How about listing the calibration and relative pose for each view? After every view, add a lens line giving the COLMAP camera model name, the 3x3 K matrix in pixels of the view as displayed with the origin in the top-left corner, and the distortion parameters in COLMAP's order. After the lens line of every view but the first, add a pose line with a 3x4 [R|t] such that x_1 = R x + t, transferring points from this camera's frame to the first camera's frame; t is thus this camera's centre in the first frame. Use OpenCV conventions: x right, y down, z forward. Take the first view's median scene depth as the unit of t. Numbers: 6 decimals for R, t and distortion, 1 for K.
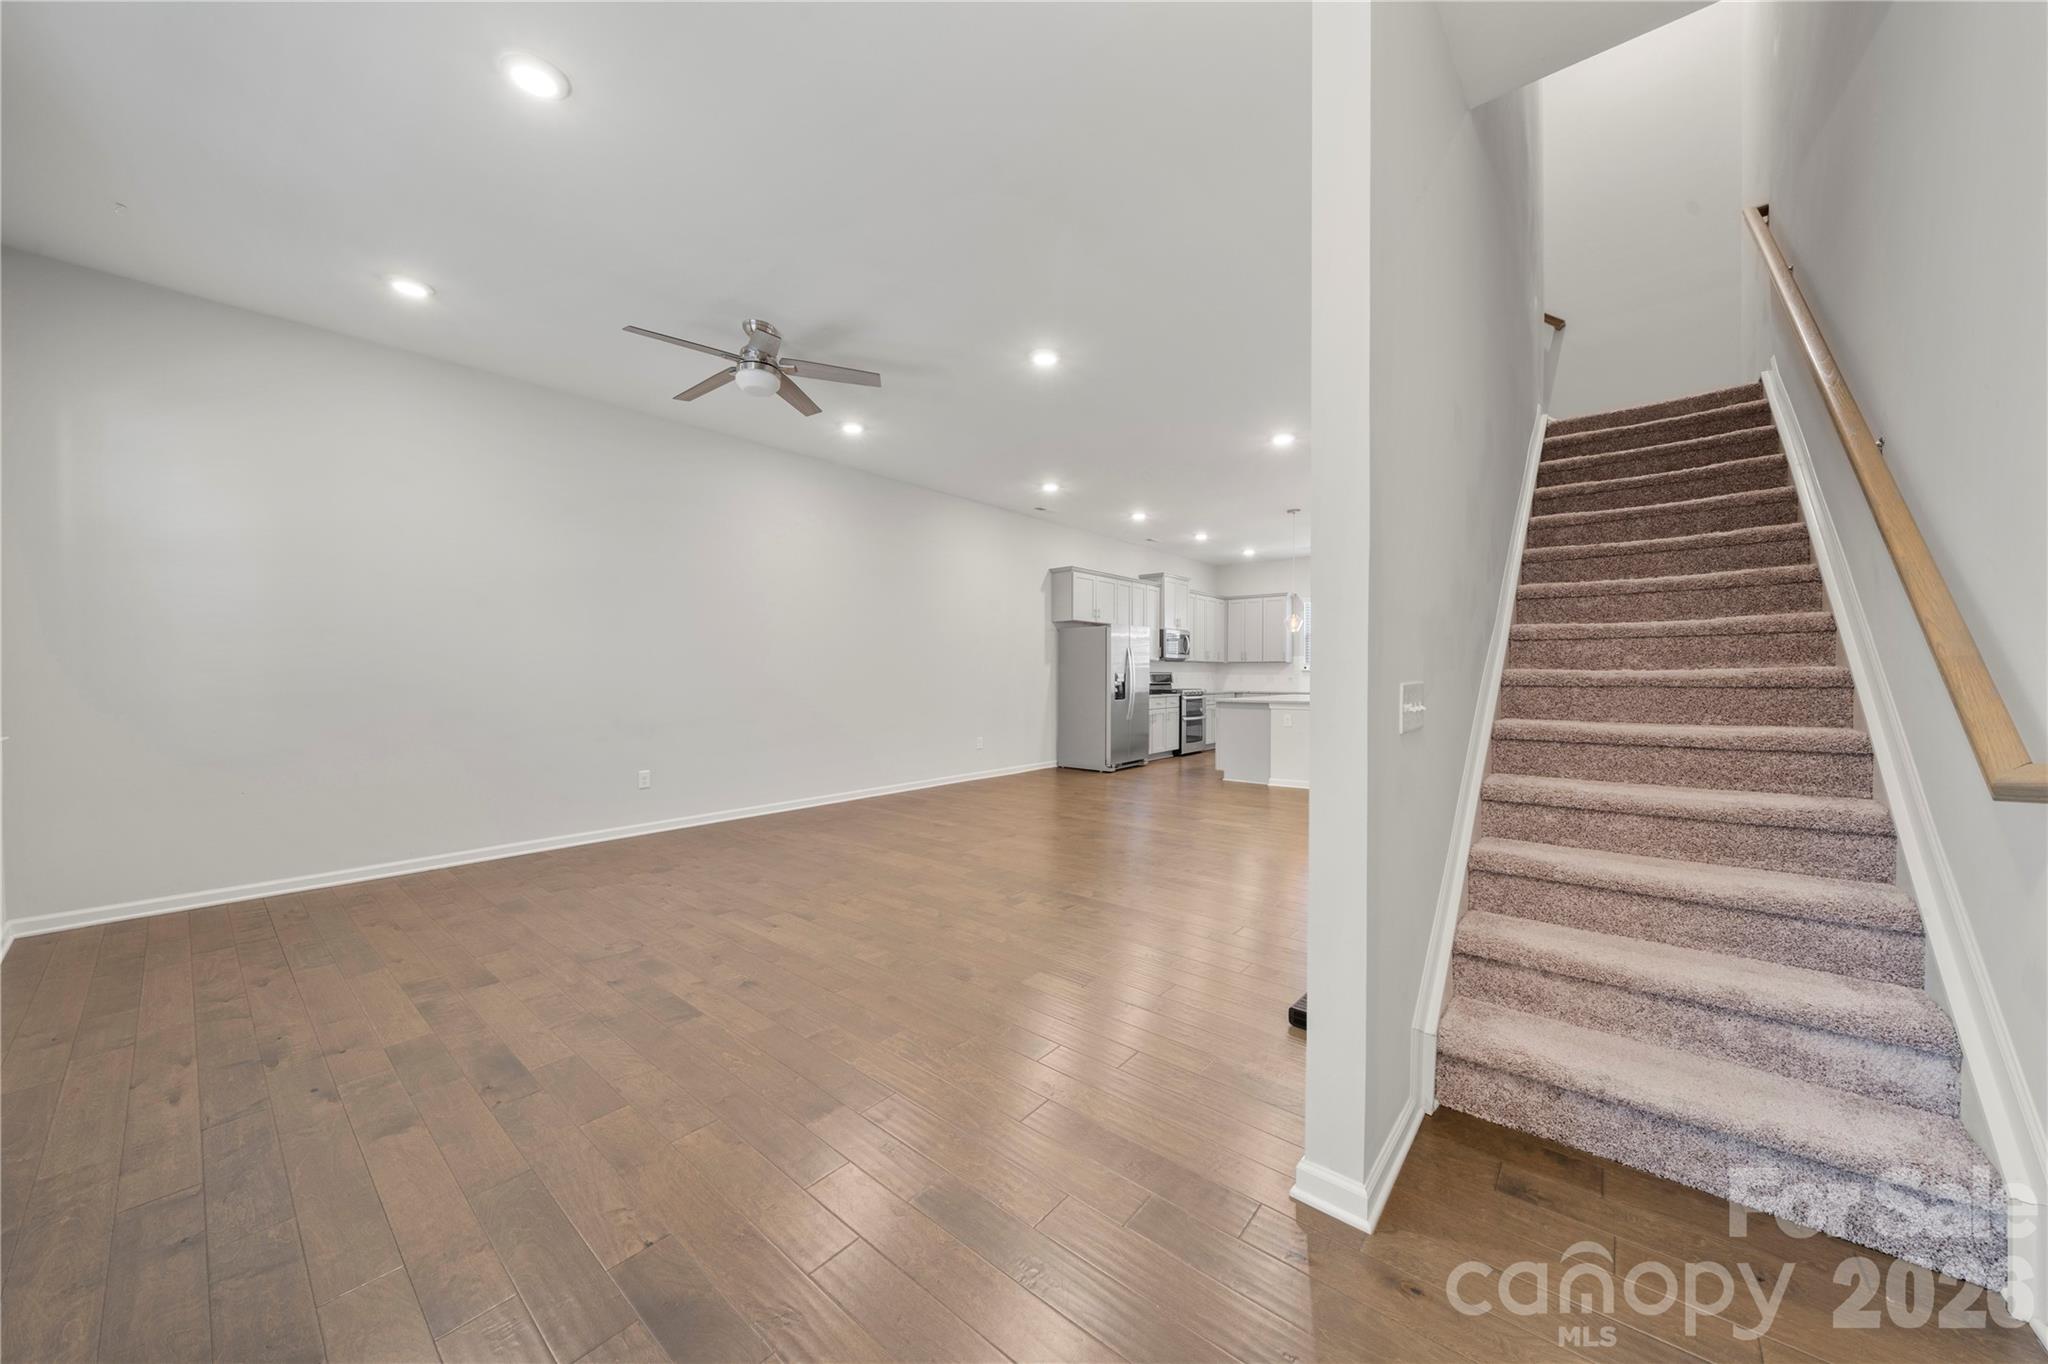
lens RADIAL K [[713.1, 0, 1021.9], [0, 713.1, 688.7], [0, 0, 1]] dist [-0.003745, -0.000170]
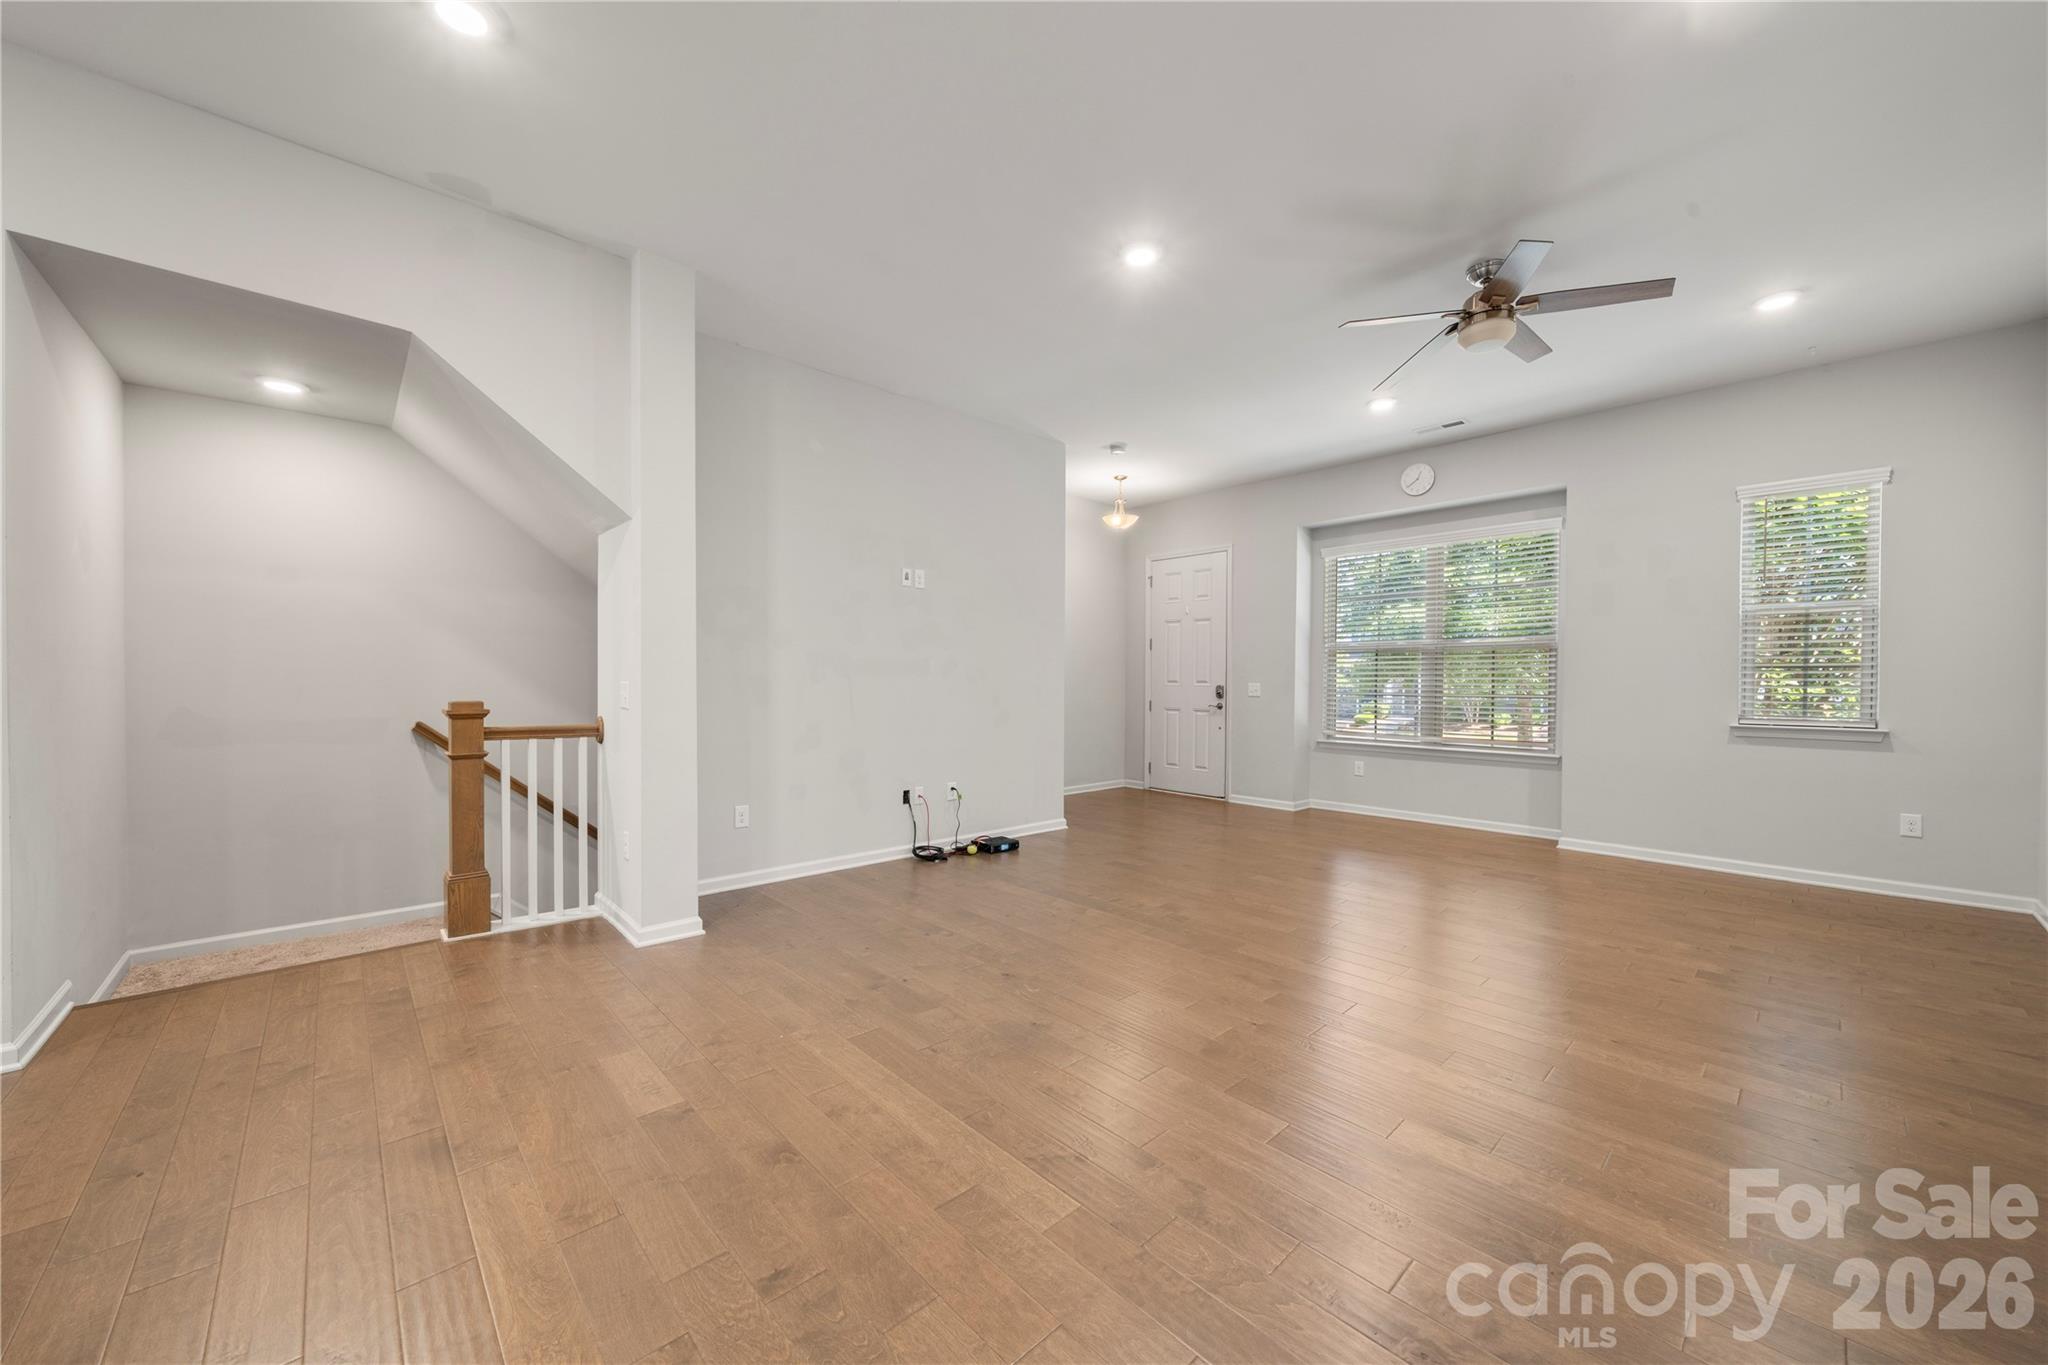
lens RADIAL K [[750.0, 0, 1020.3], [0, 750.0, 685.1], [0, 0, 1]] dist [-0.004099, -0.000071]
pose [[-0.991644, -0.006633, 0.128837, 0.063377], [-0.003214, 0.999638, 0.026726, -0.044197], [-0.128967, 0.026089, -0.991306, 2.114638]]
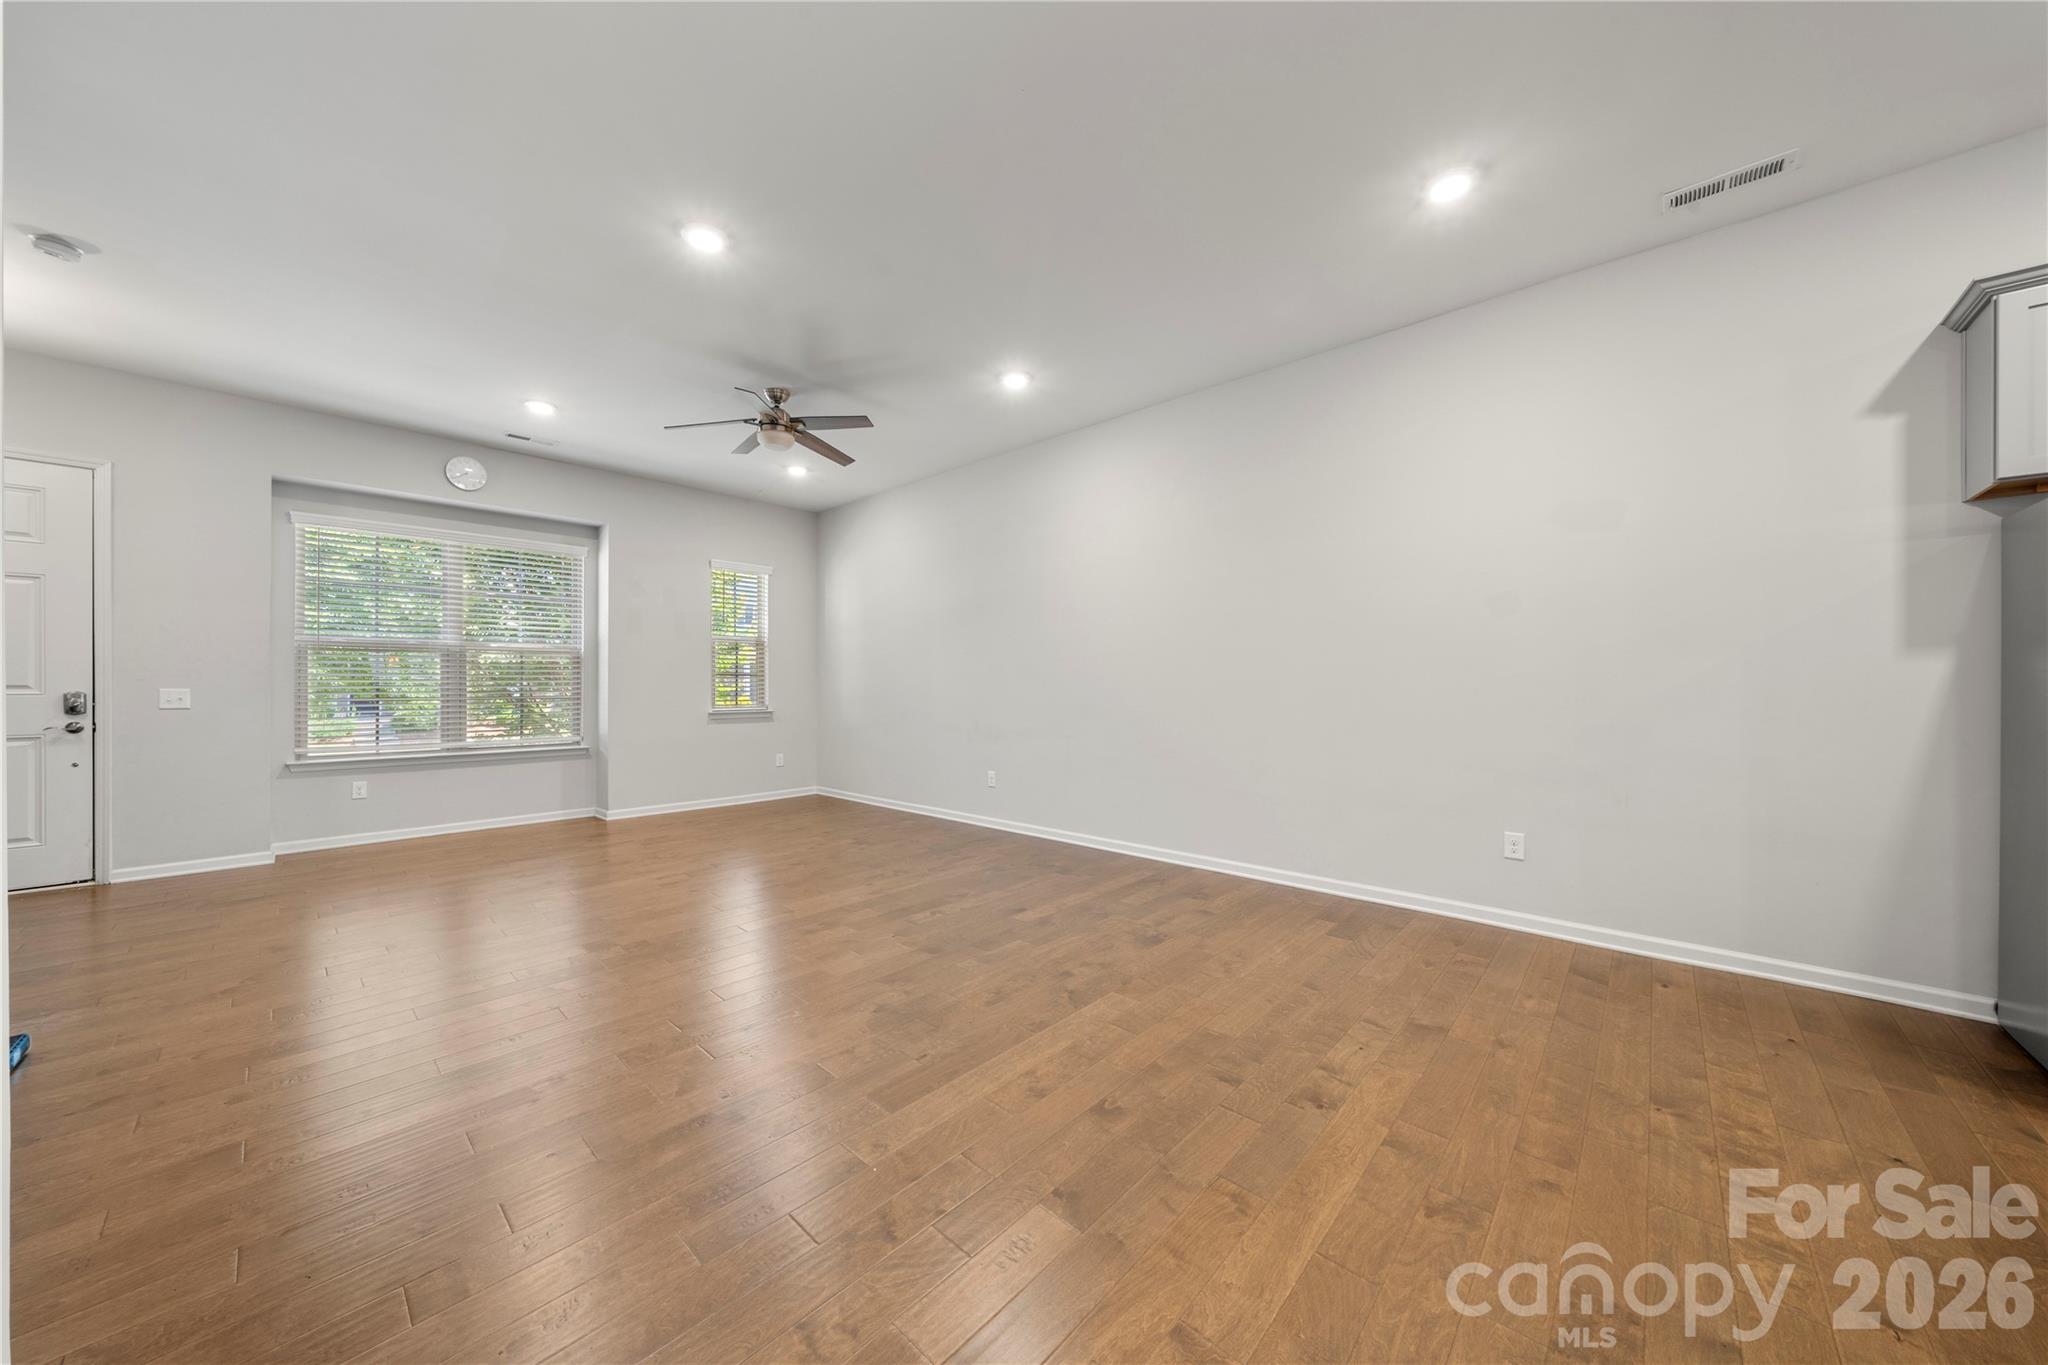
lens RADIAL K [[697.7, 0, 1019.0], [0, 697.7, 679.4], [0, 0, 1]] dist [-0.002645, -0.000122]
pose [[-0.049543, -0.009154, -0.998730, 0.834069], [-0.019335, 0.999779, -0.008205, -0.032792], [0.998585, 0.018904, -0.049709, 1.586665]]
